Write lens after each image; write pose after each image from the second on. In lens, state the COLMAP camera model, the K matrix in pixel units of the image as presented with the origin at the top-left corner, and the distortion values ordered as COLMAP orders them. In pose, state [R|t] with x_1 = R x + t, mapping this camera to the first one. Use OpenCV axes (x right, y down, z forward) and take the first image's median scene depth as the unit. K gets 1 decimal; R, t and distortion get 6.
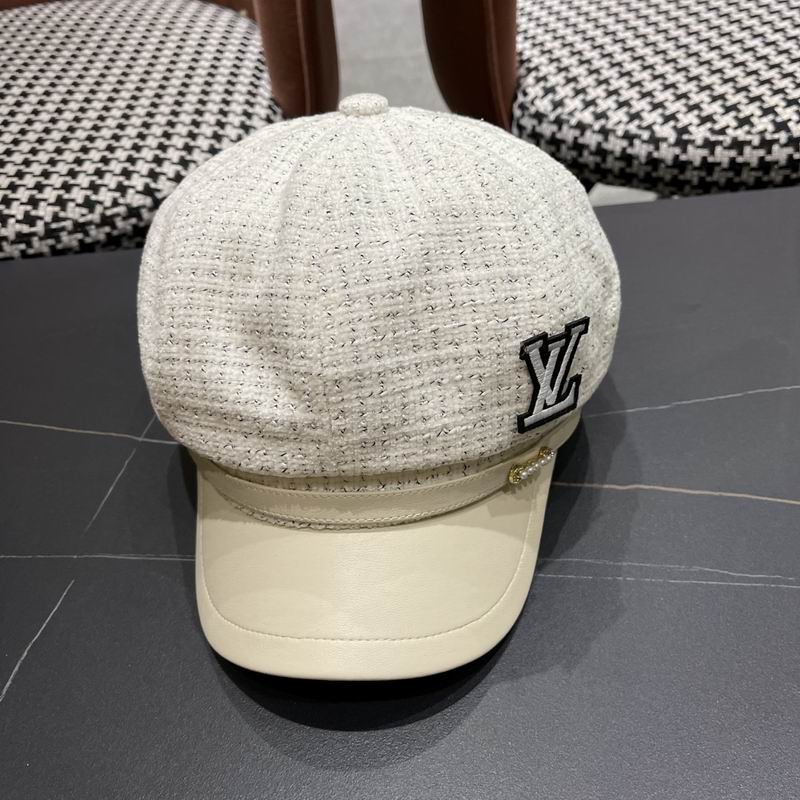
lens RADIAL K [[820.5, 0, 400.0], [0, 820.5, 400.0], [0, 0, 1]] dist [0.012803, 0.008374]
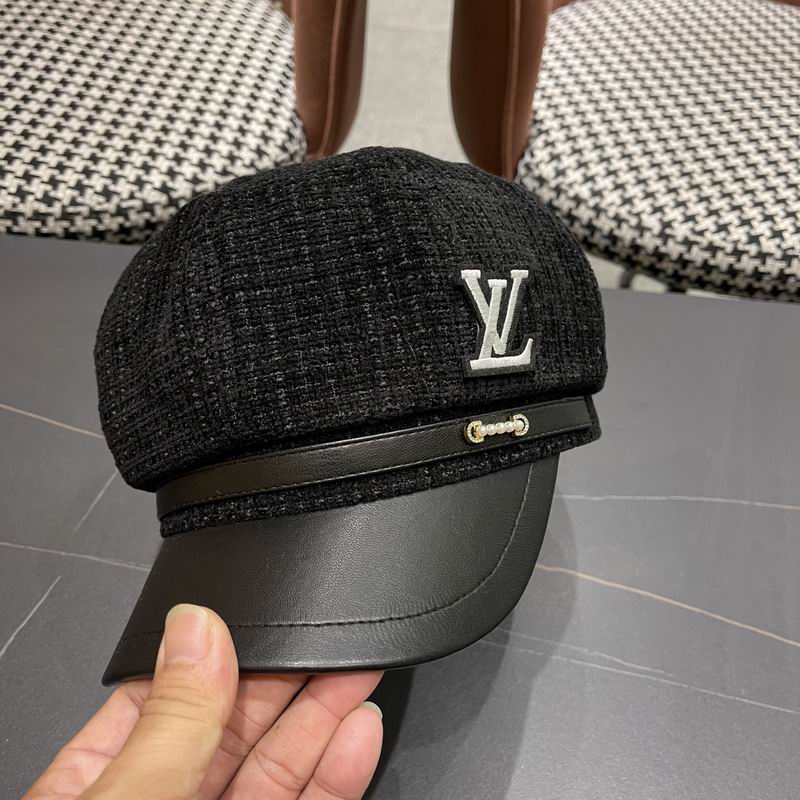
lens RADIAL K [[820.5, 0, 402.3], [0, 820.5, 409.0], [0, 0, 1]] dist [0.007218, 0.015850]
pose [[0.984567, 0.164514, 0.059688, -0.024232], [-0.168440, 0.983357, 0.068091, -0.100351], [-0.047493, -0.077094, 0.995892, -0.079307]]
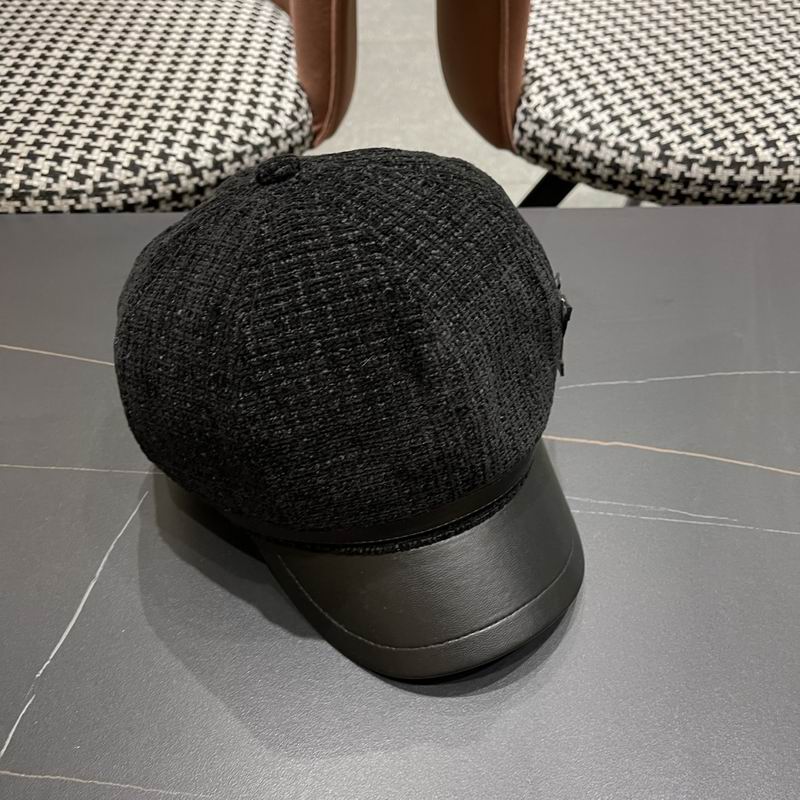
lens RADIAL K [[814.6, 0, 397.7], [0, 814.6, 407.0], [0, 0, 1]] dist [0.009068, 0.028418]
pose [[0.995789, 0.065737, 0.063898, -0.073867], [-0.067832, 0.997209, 0.031201, 0.022108], [-0.061668, -0.035404, 0.997469, -0.118783]]
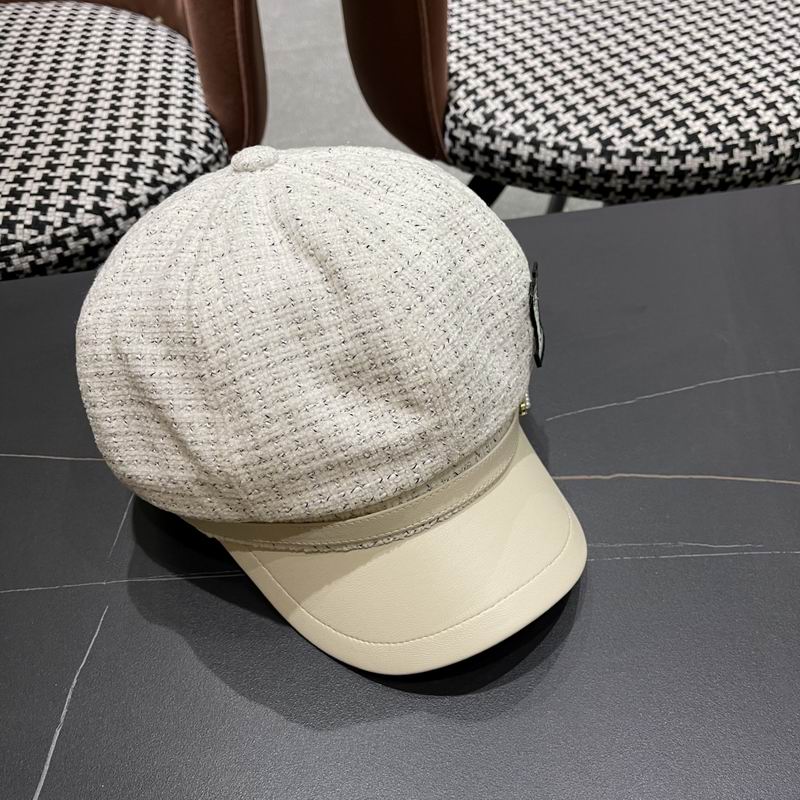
lens RADIAL K [[822.5, 0, 398.8], [0, 822.5, 406.0], [0, 0, 1]] dist [-0.014369, 0.089213]
pose [[0.987556, -0.060716, 0.145076, -0.104966], [0.057226, 0.997965, 0.028117, -0.024300], [-0.146488, -0.019465, 0.989021, -0.042993]]
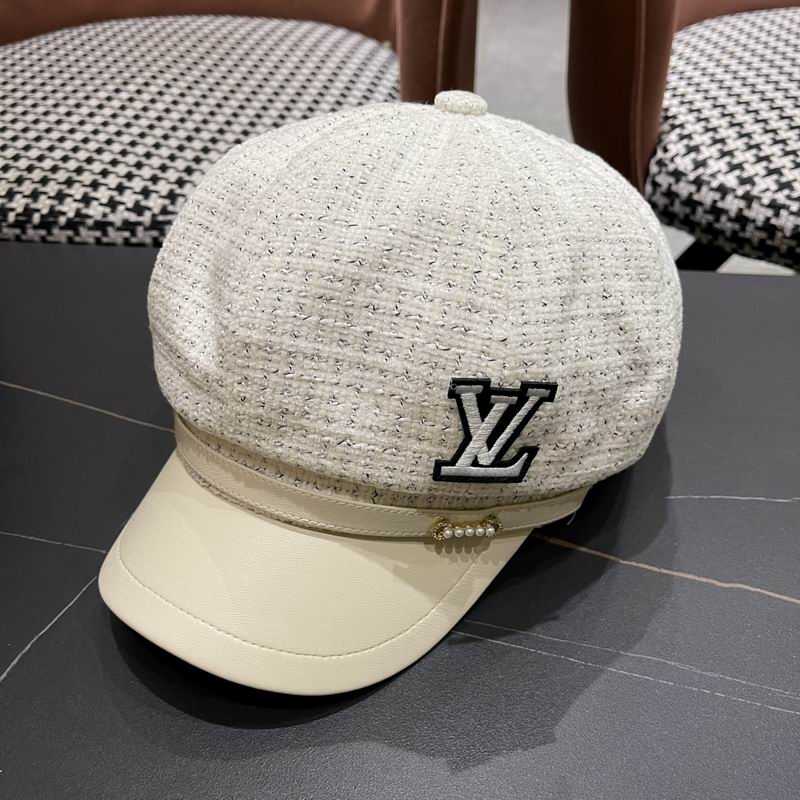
lens RADIAL K [[820.5, 0, 400.0], [0, 820.5, 400.0], [0, 0, 1]] dist [0.012803, 0.008374]
pose [[0.981359, 0.155678, -0.112685, 0.005702], [-0.163167, 0.984738, -0.060553, 0.015203], [0.101538, 0.077811, 0.991784, 0.066403]]
